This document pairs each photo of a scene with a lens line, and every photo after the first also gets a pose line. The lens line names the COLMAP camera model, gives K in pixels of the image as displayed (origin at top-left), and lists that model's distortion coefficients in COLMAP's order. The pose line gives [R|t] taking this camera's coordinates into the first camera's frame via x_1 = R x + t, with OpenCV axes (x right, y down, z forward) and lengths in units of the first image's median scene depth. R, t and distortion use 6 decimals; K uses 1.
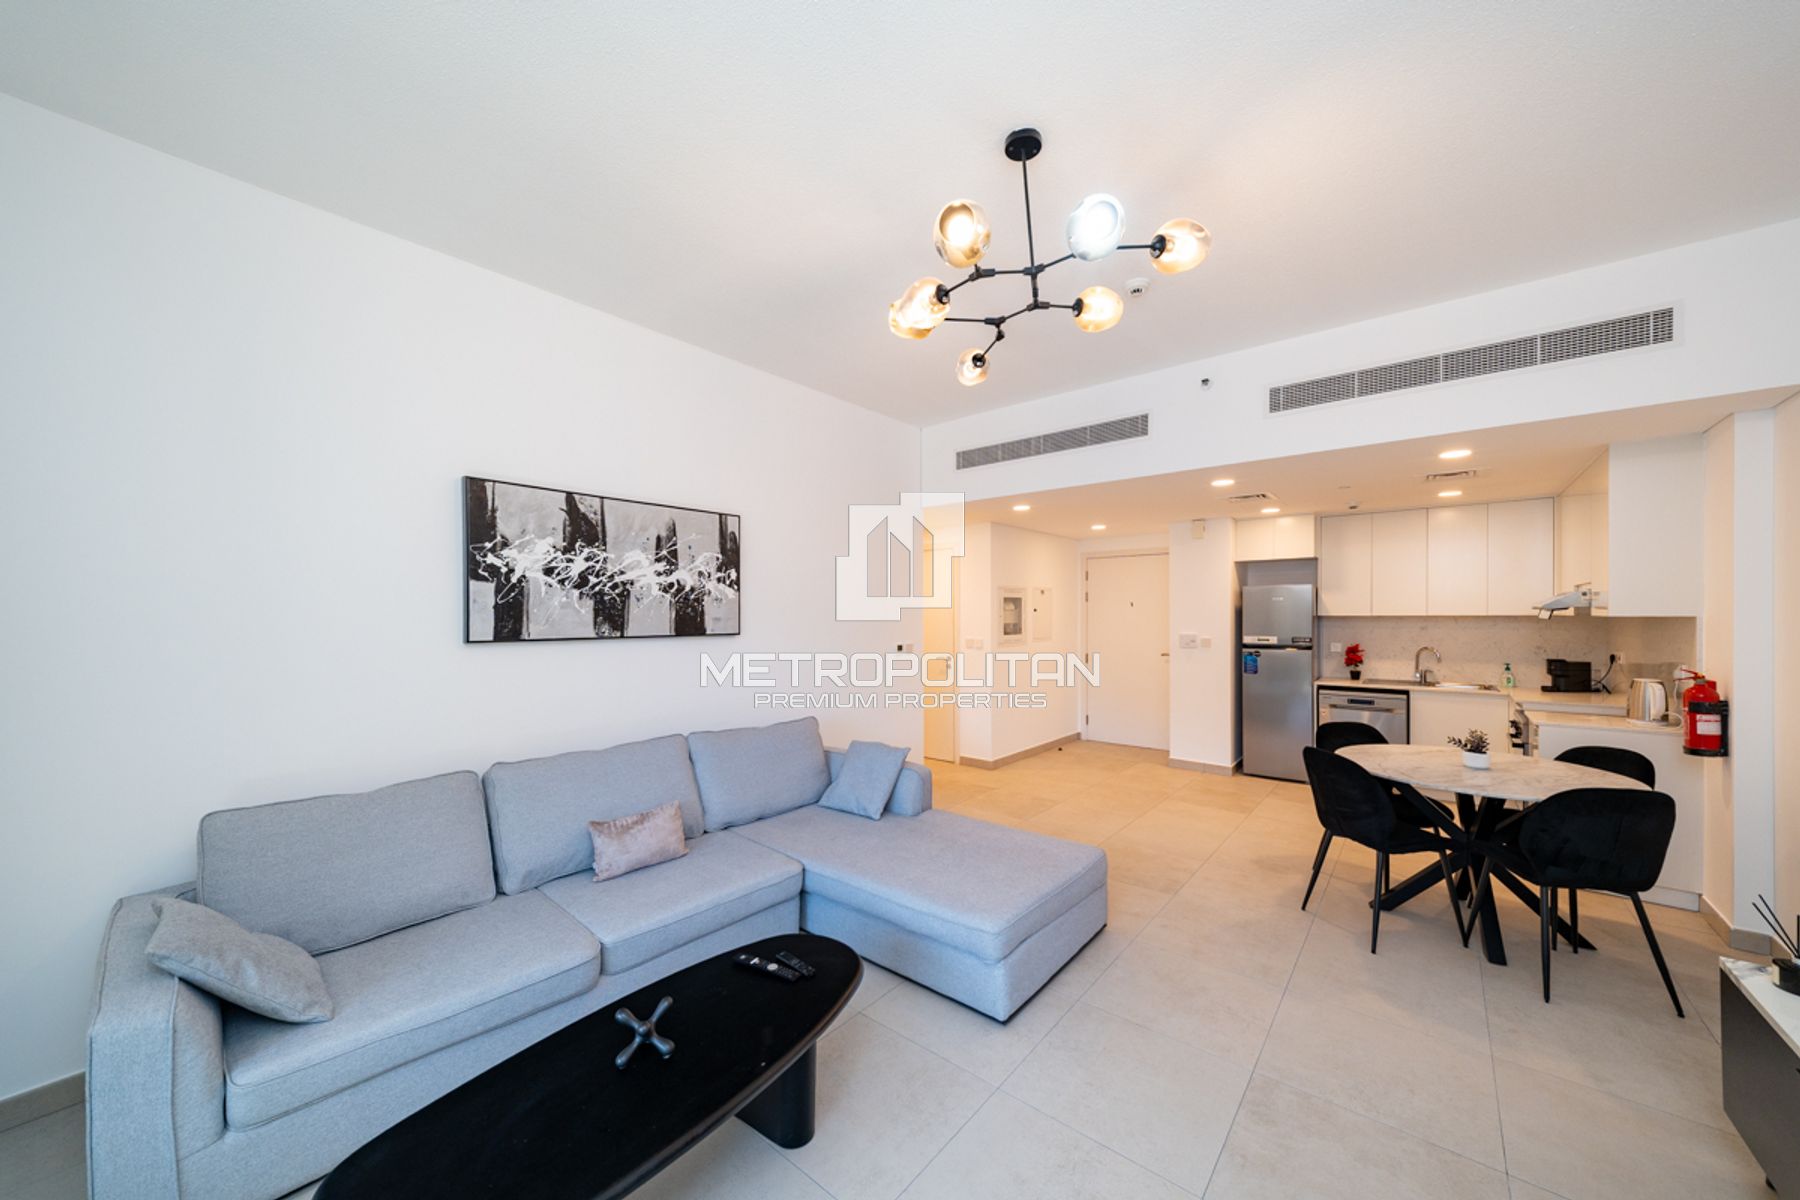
lens RADIAL K [[631.7, 0, 898.8], [0, 631.7, 613.9], [0, 0, 1]] dist [0.002844, 0.000044]
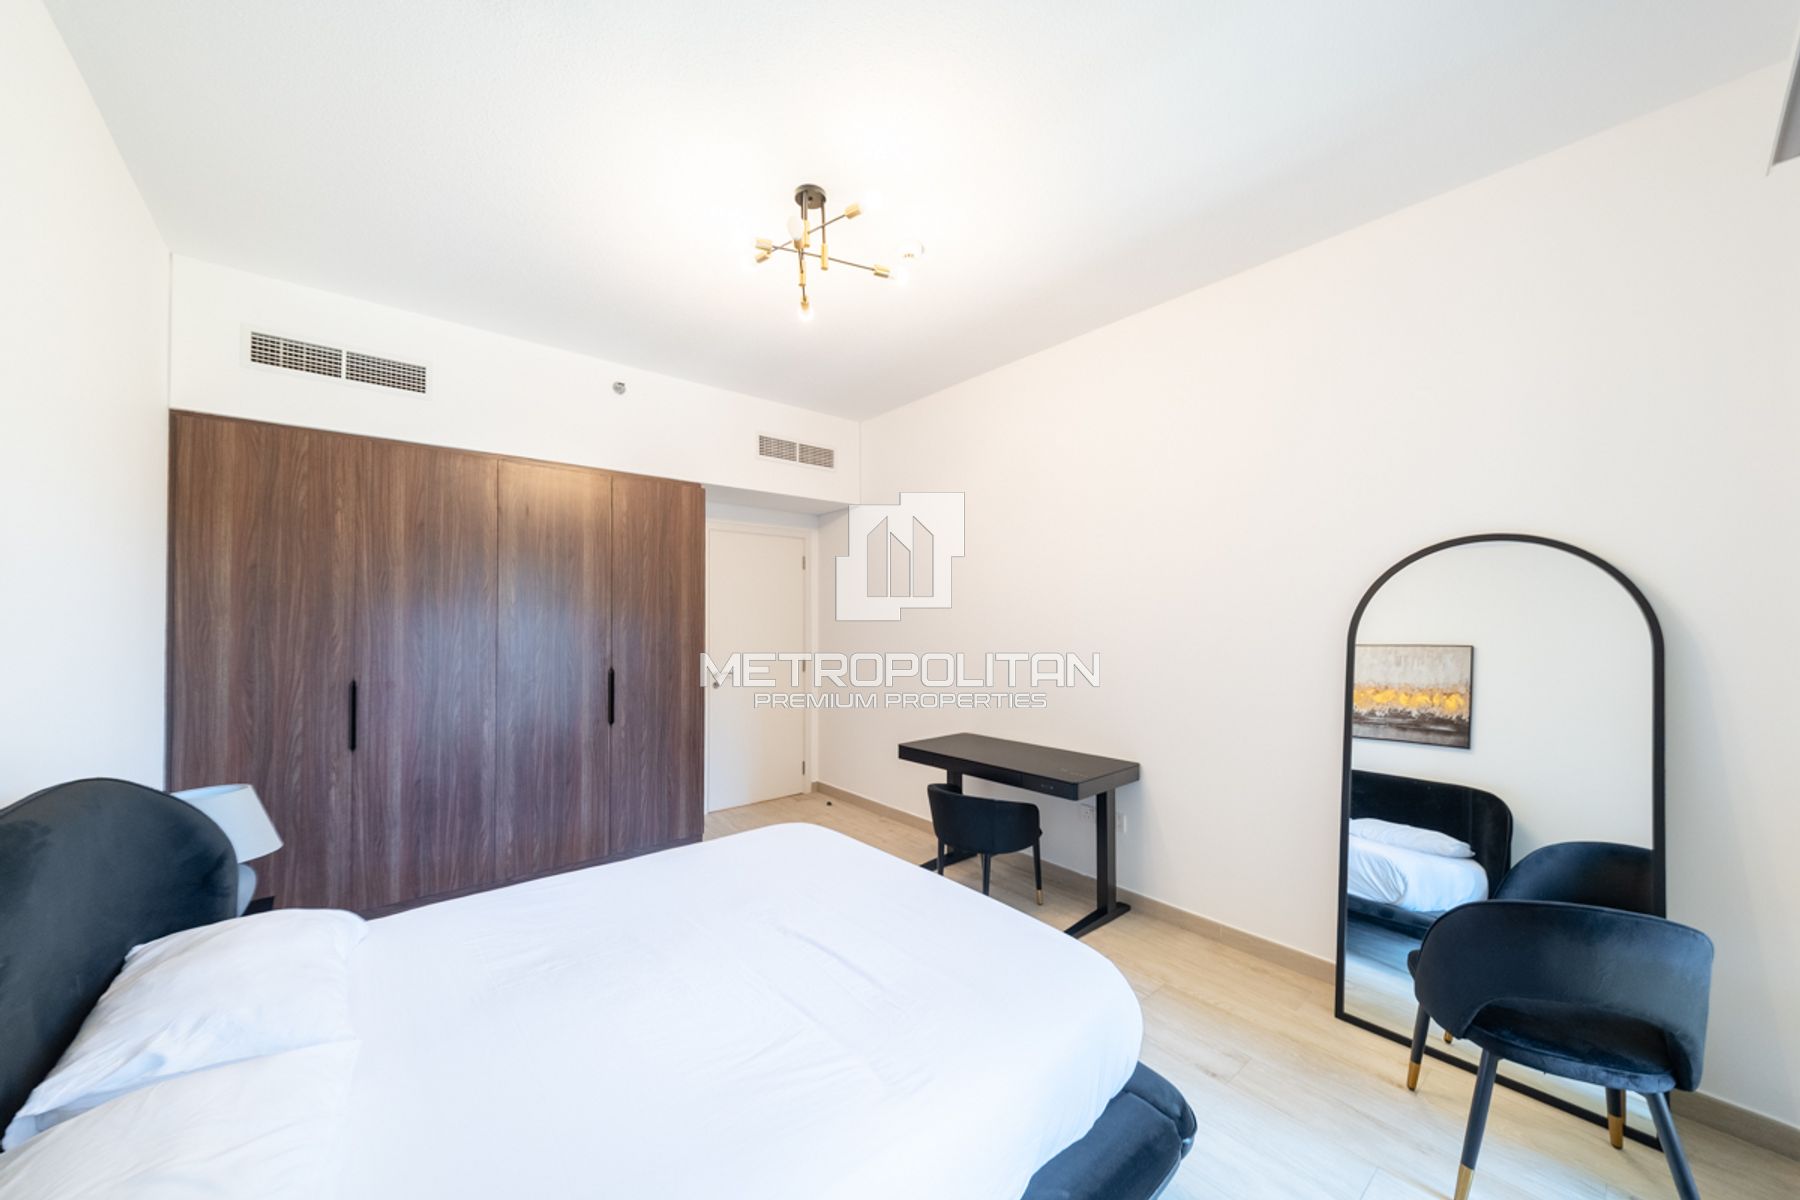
lens RADIAL K [[631.7, 0, 892.0], [0, 631.7, 613.2], [0, 0, 1]] dist [0.002844, 0.000044]
pose [[0.177915, 0.011990, 0.983973, -0.567290], [-0.010895, 0.999888, -0.010214, 0.005989], [-0.983985, -0.008903, 0.178026, 0.486507]]
